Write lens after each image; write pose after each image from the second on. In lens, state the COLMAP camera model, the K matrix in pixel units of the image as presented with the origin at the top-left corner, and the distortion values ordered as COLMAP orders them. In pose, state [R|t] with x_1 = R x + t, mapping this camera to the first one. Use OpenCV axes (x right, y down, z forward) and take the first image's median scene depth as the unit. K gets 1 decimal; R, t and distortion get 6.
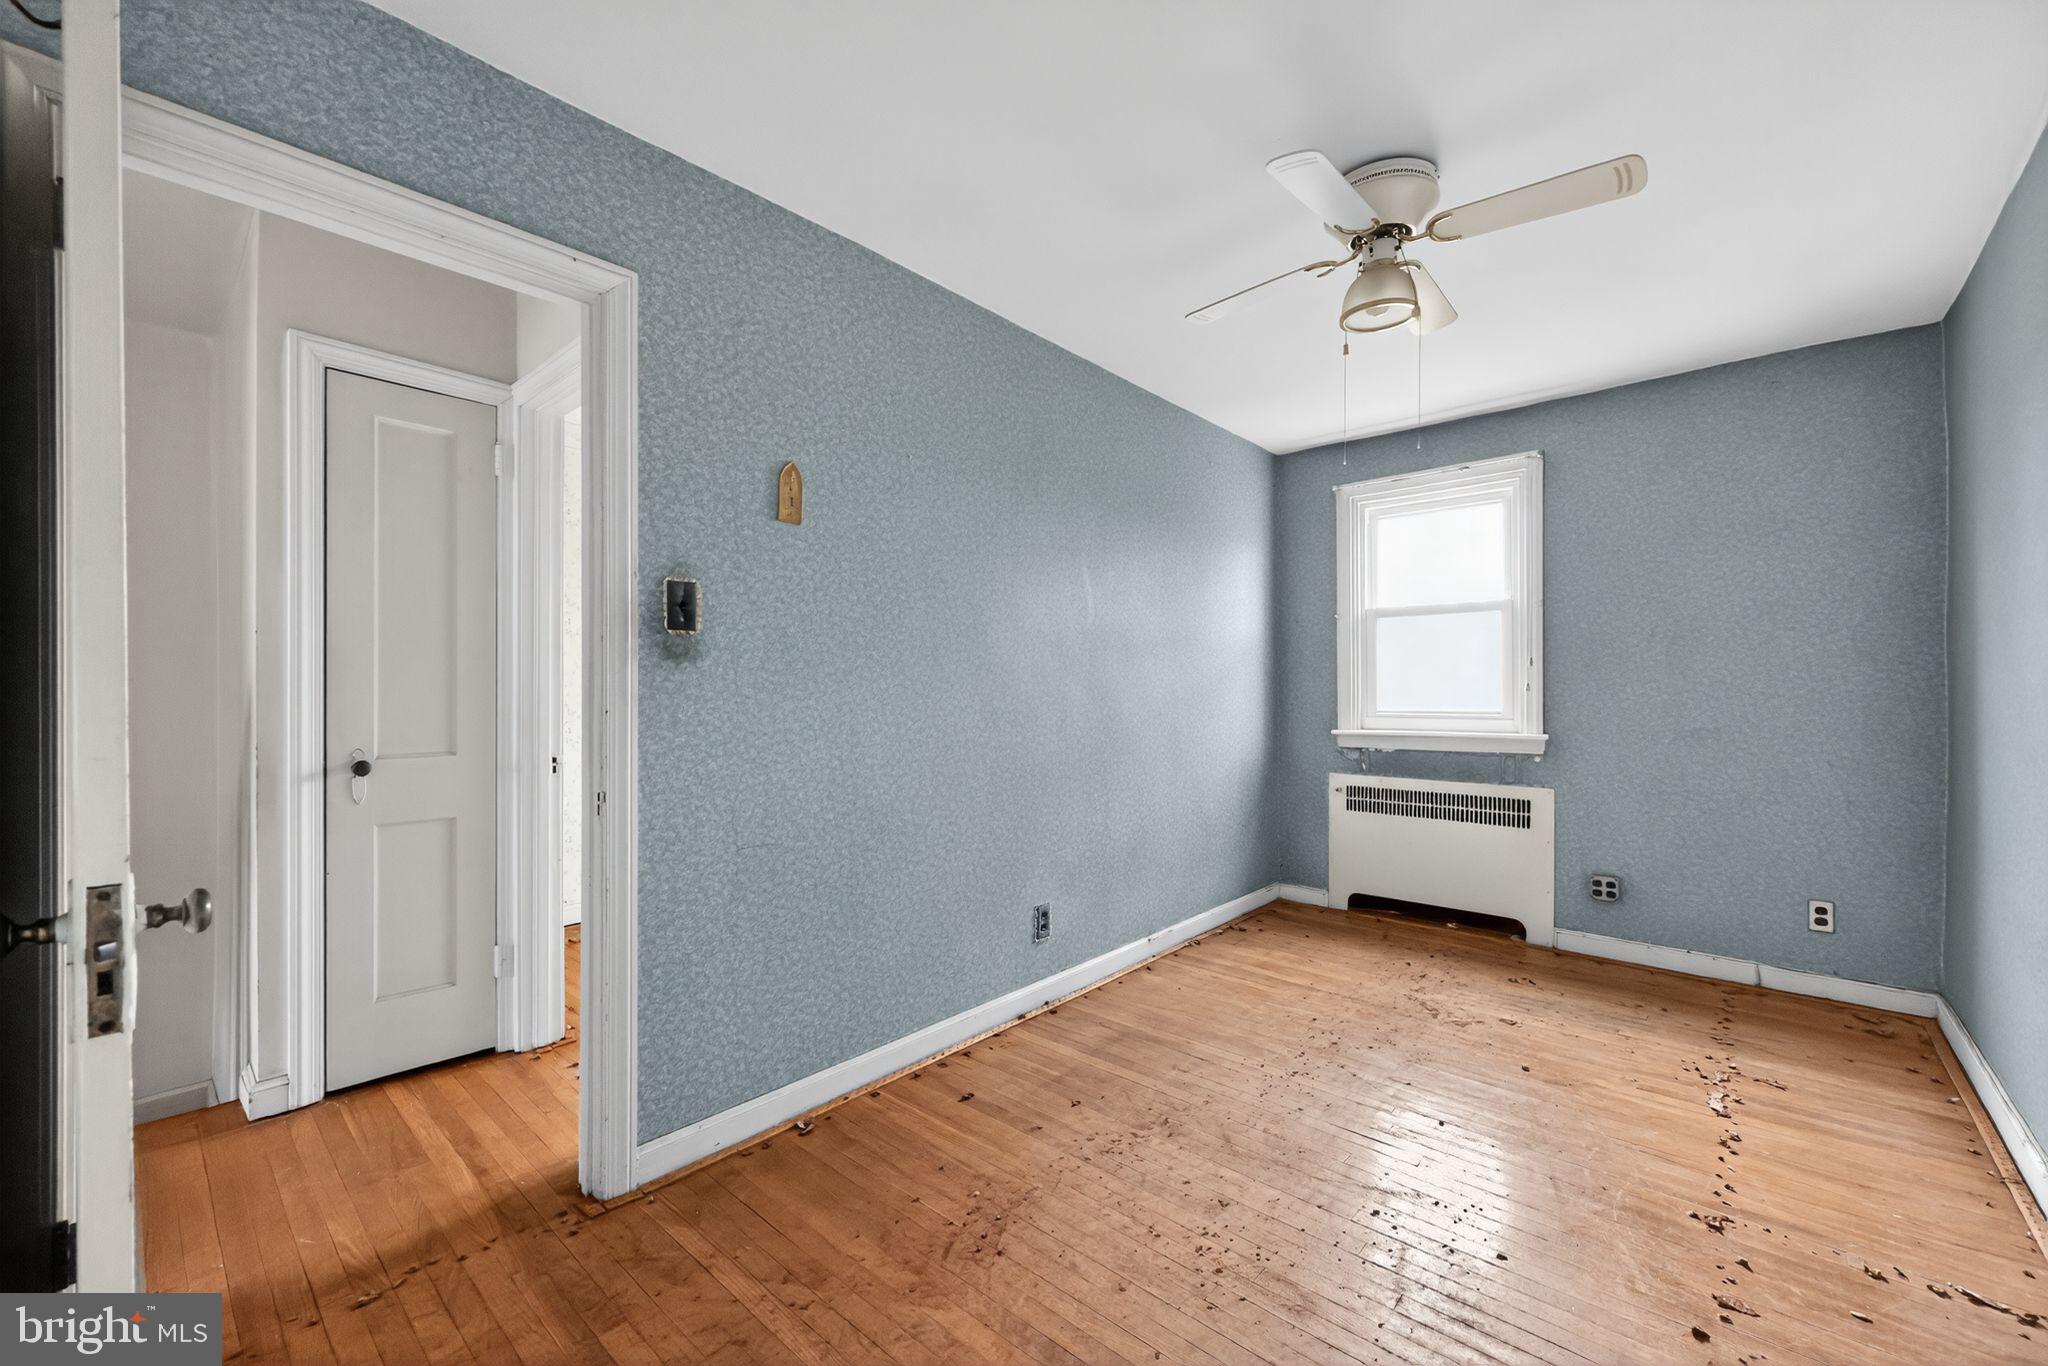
lens RADIAL K [[826.0, 0, 998.2], [0, 826.0, 686.6], [0, 0, 1]] dist [0.003001, -0.000111]
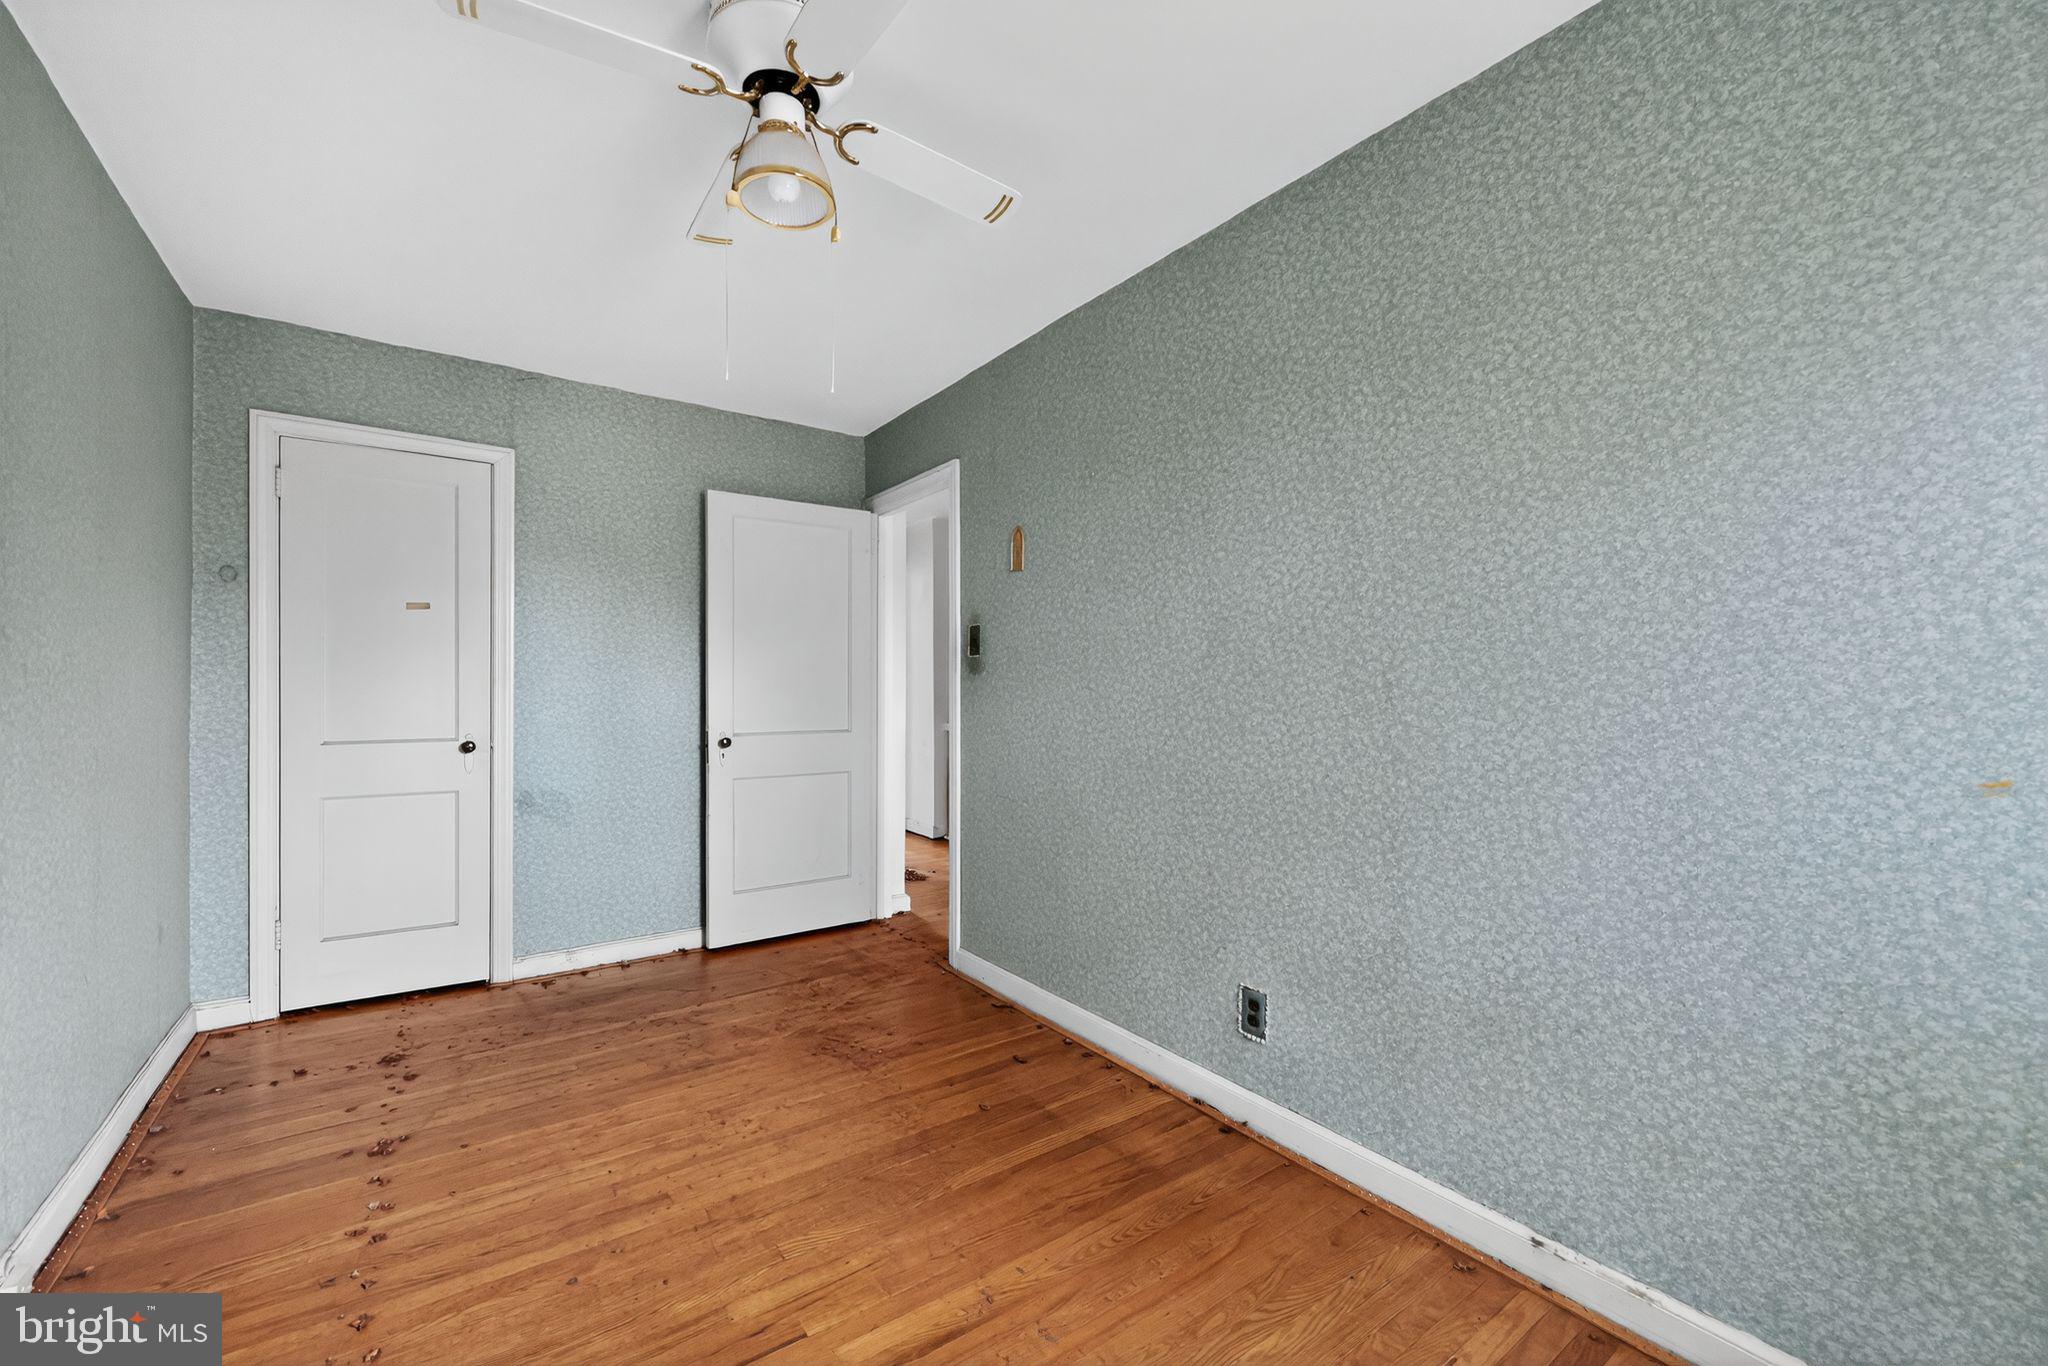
lens RADIAL K [[826.0, 0, 1024.7], [0, 826.0, 688.7], [0, 0, 1]] dist [0.003001, -0.000111]
pose [[-0.208009, -0.002531, -0.978124, 0.805287], [0.000245, 0.999996, -0.002640, 0.002575], [0.978127, -0.000789, -0.208008, 0.954923]]
